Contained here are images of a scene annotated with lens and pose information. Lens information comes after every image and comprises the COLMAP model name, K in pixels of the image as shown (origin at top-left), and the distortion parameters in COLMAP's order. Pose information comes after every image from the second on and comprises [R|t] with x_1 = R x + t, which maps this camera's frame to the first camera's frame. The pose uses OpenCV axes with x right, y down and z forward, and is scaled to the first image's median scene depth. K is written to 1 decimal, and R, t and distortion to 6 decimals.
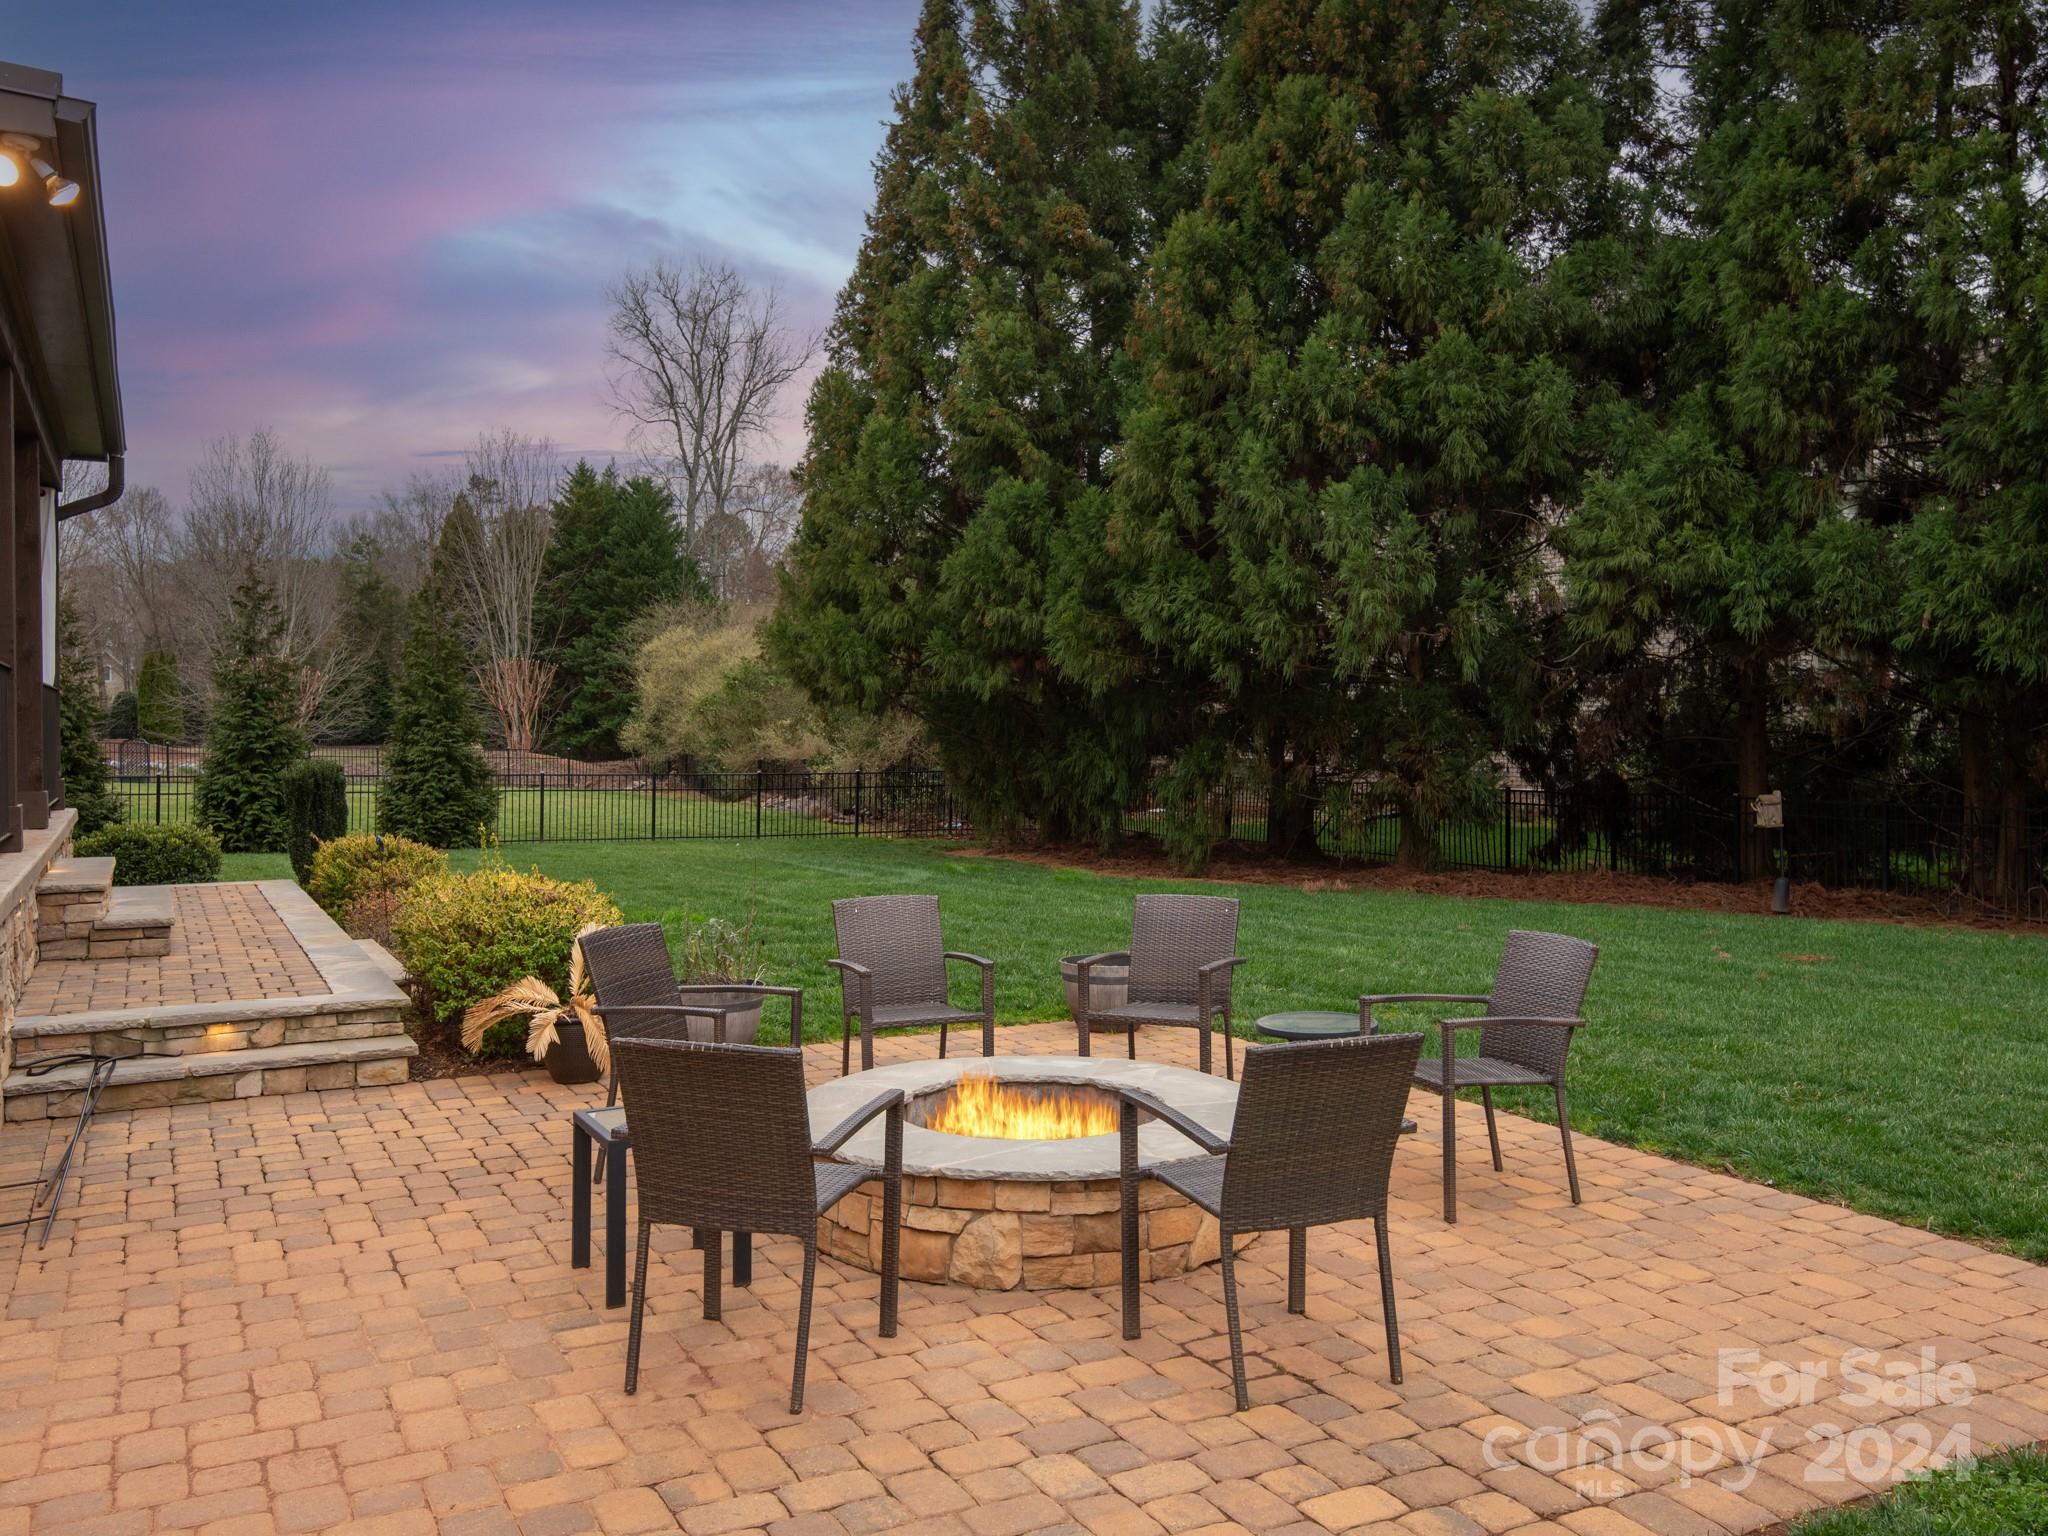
lens RADIAL K [[1567.3, 0, 1023.3], [0, 1567.3, 763.9], [0, 0, 1]] dist [0.031768, -0.002000]
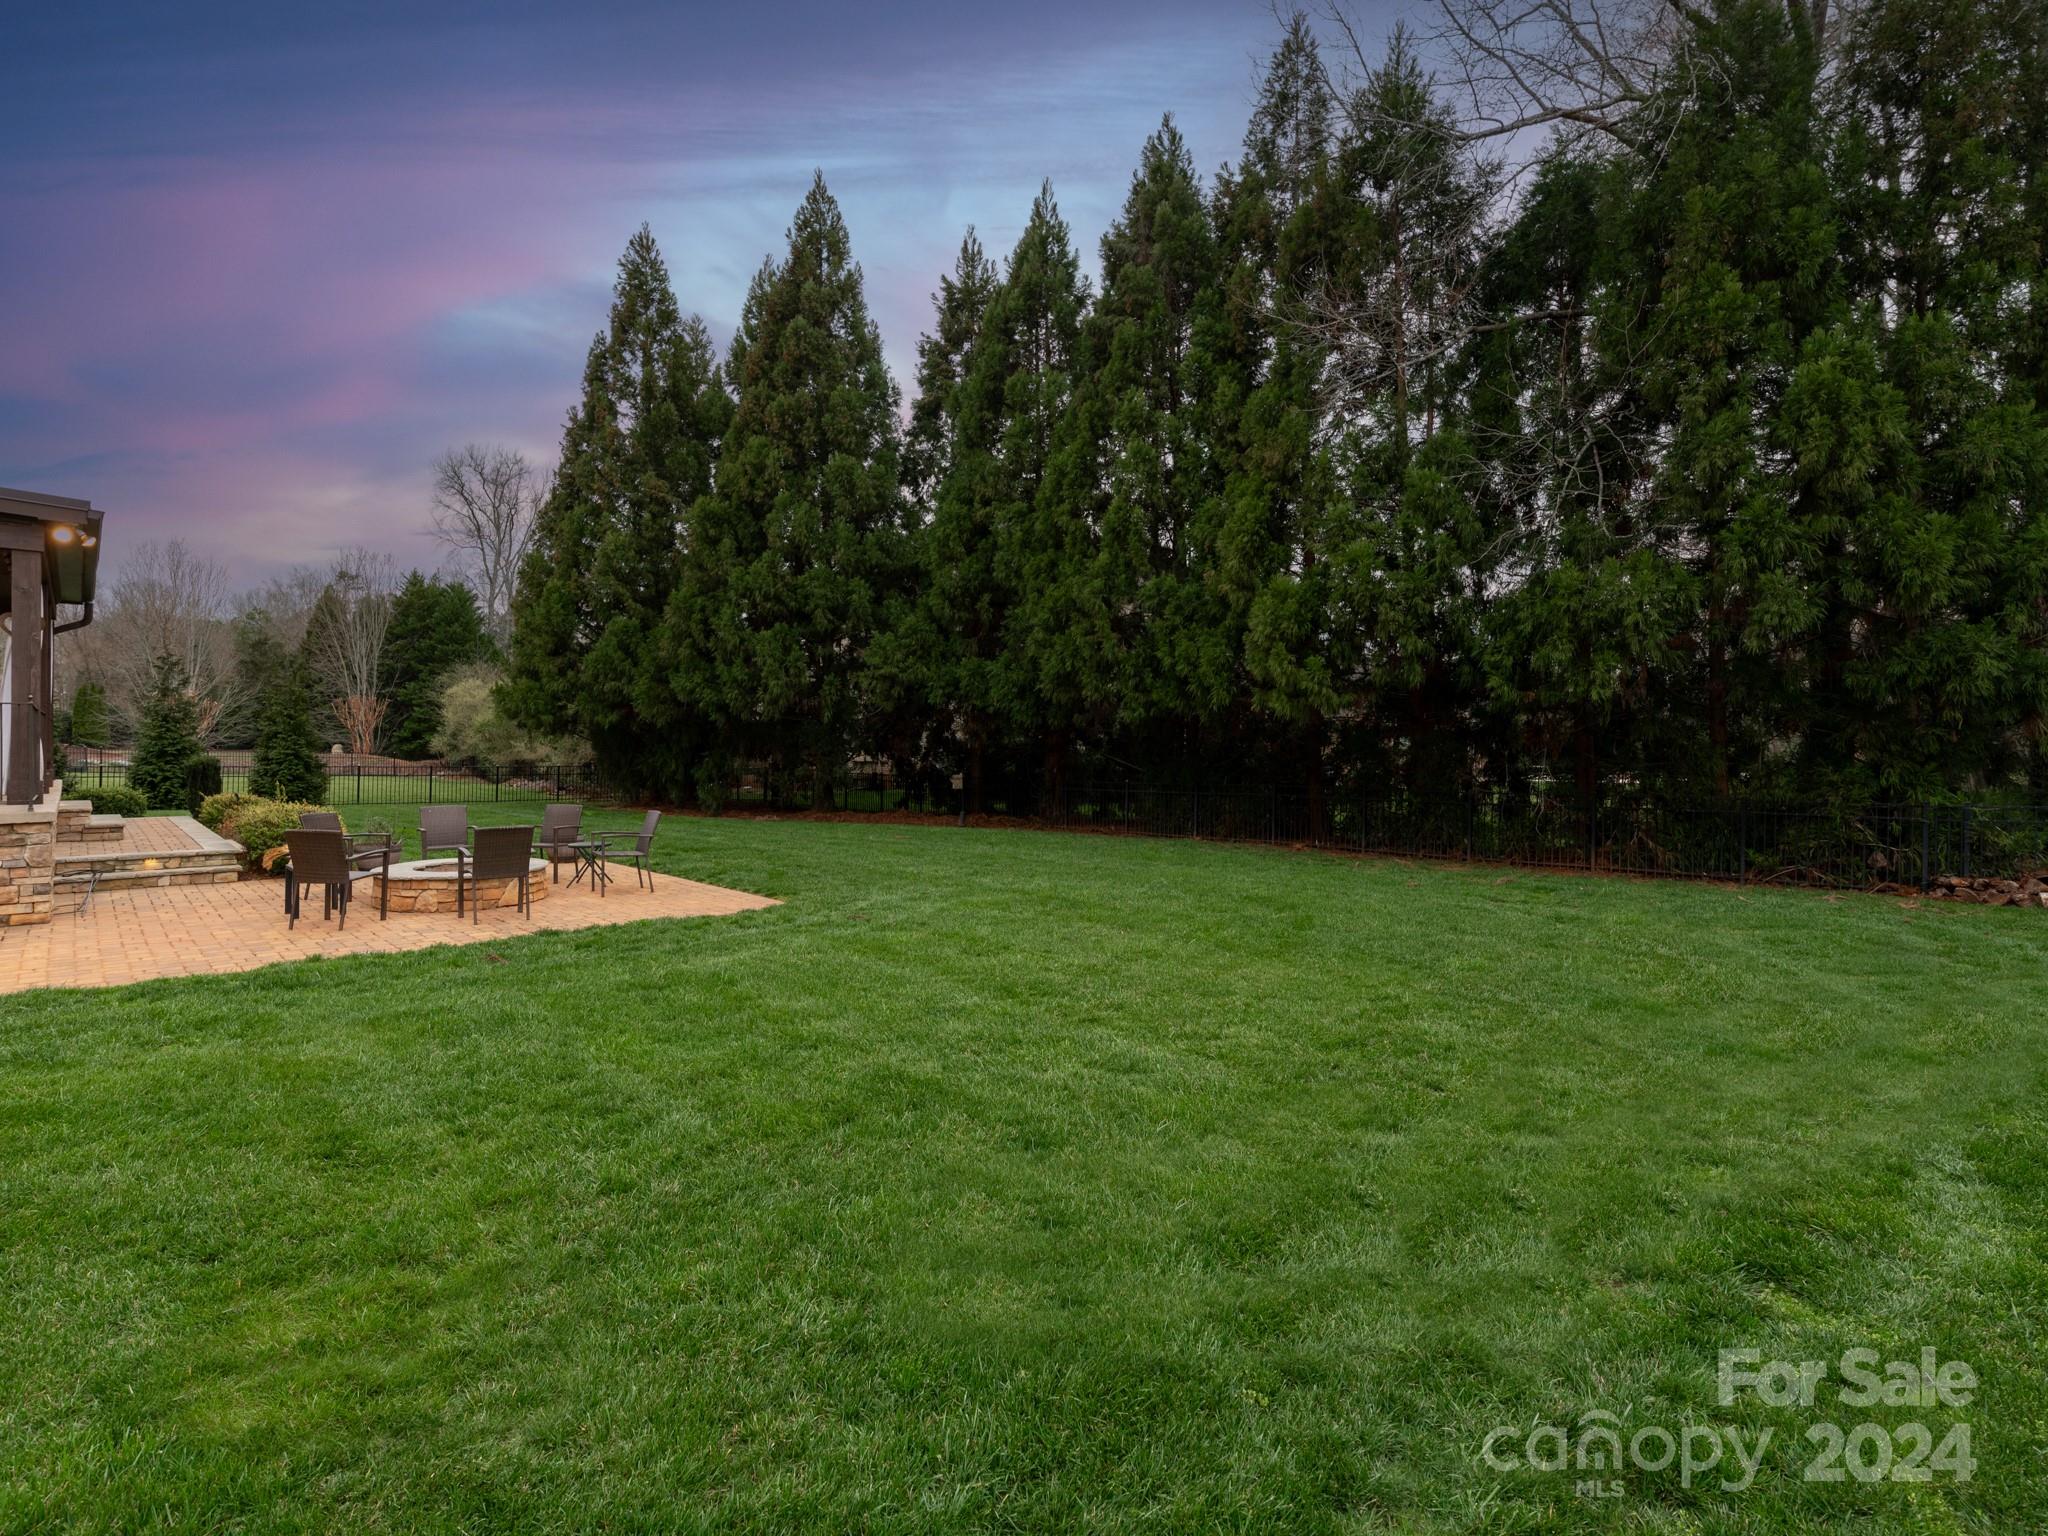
lens RADIAL K [[986.9, 0, 1025.2], [0, 986.9, 752.3], [0, 0, 1]] dist [-0.001265, 0.000072]
pose [[0.965555, 0.005672, 0.260138, 0.150543], [-0.002365, 0.999912, -0.013026, 0.004210], [-0.260189, 0.011962, 0.965484, -0.310135]]
